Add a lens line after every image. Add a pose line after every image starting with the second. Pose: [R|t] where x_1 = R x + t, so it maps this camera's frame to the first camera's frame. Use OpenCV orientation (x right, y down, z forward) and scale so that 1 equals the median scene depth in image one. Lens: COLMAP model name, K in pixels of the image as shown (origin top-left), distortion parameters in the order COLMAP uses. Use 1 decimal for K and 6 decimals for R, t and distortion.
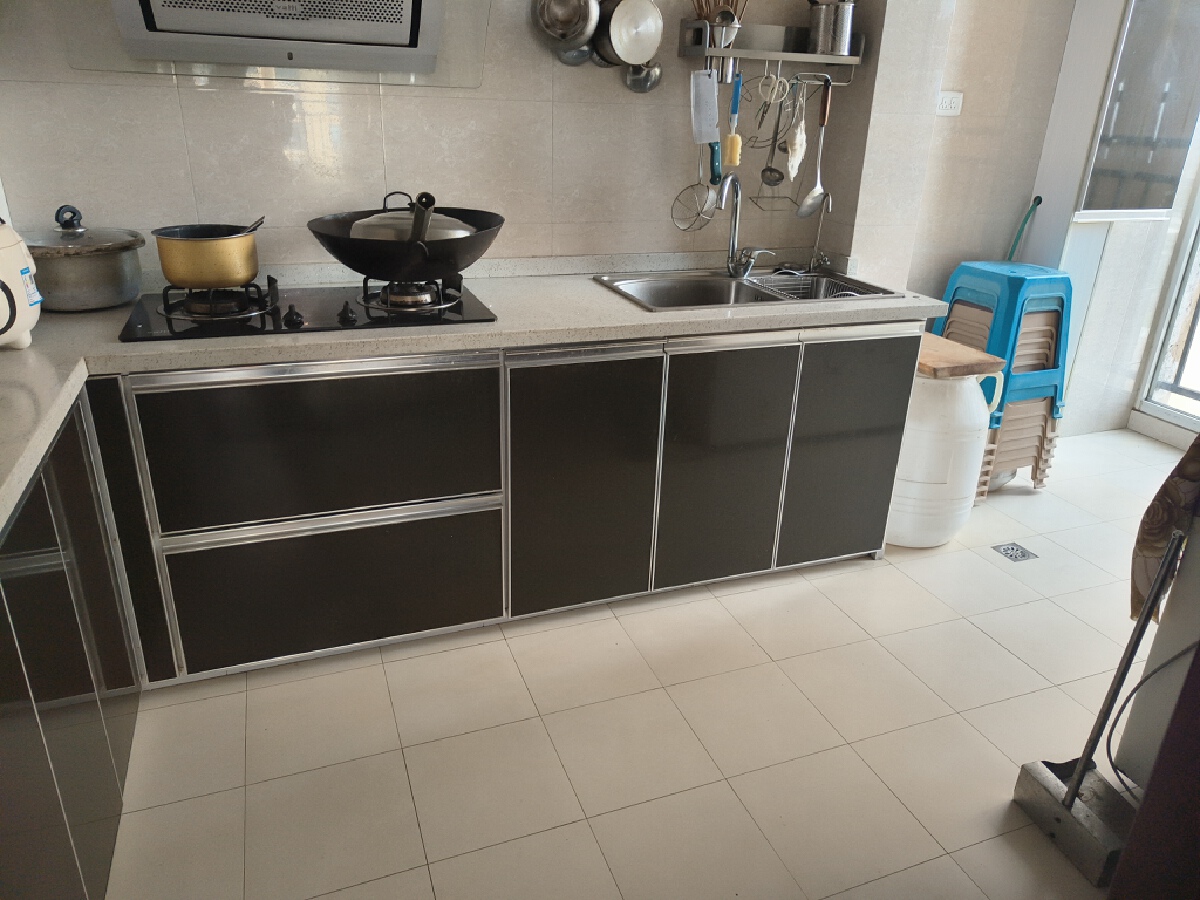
lens RADIAL K [[847.7, 0, 595.2], [0, 847.7, 446.1], [0, 0, 1]] dist [0.021523, -0.000888]
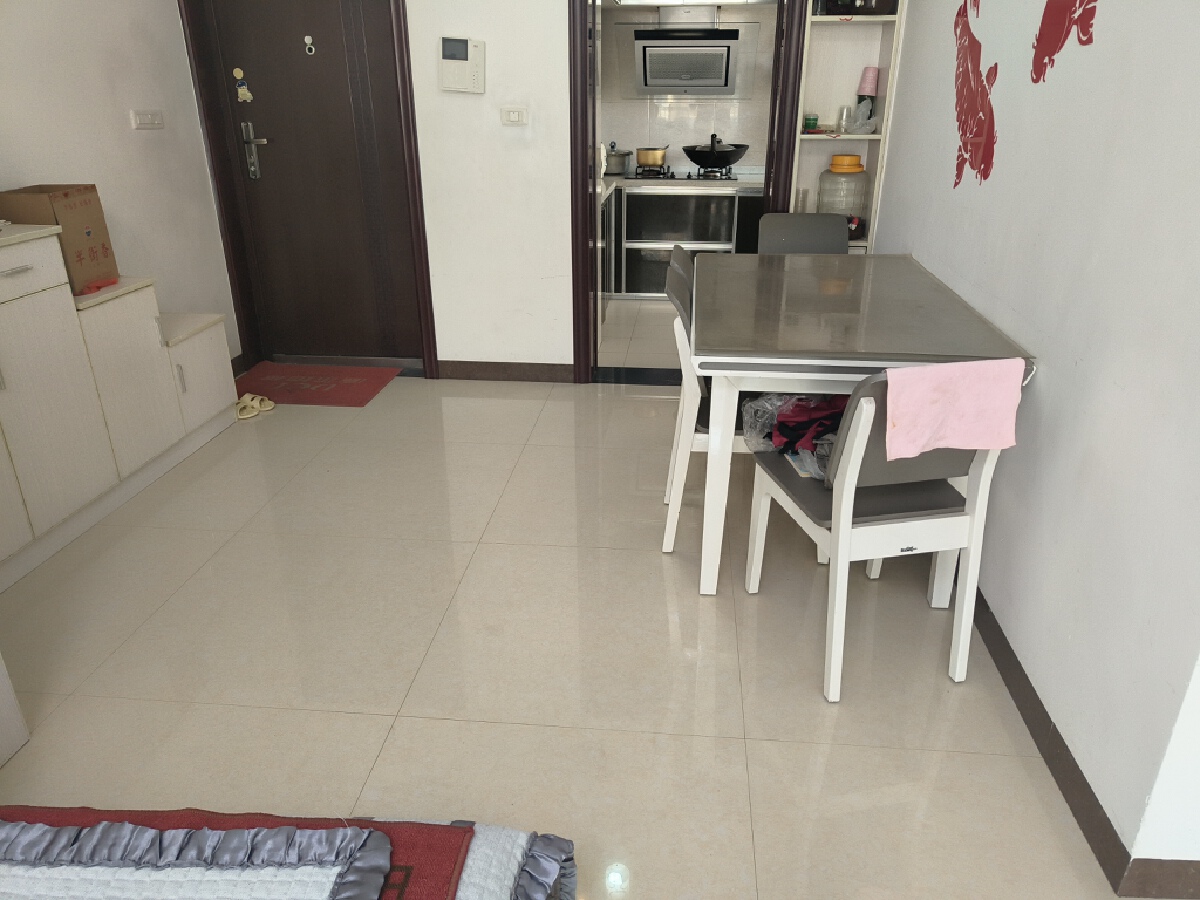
lens RADIAL K [[847.7, 0, 607.8], [0, 847.7, 450.0], [0, 0, 1]] dist [0.021523, -0.000888]
pose [[0.896207, 0.149718, -0.417609, 0.860304], [-0.145378, 0.988468, 0.042389, 0.723880], [0.419140, 0.022722, 0.907637, -1.855956]]
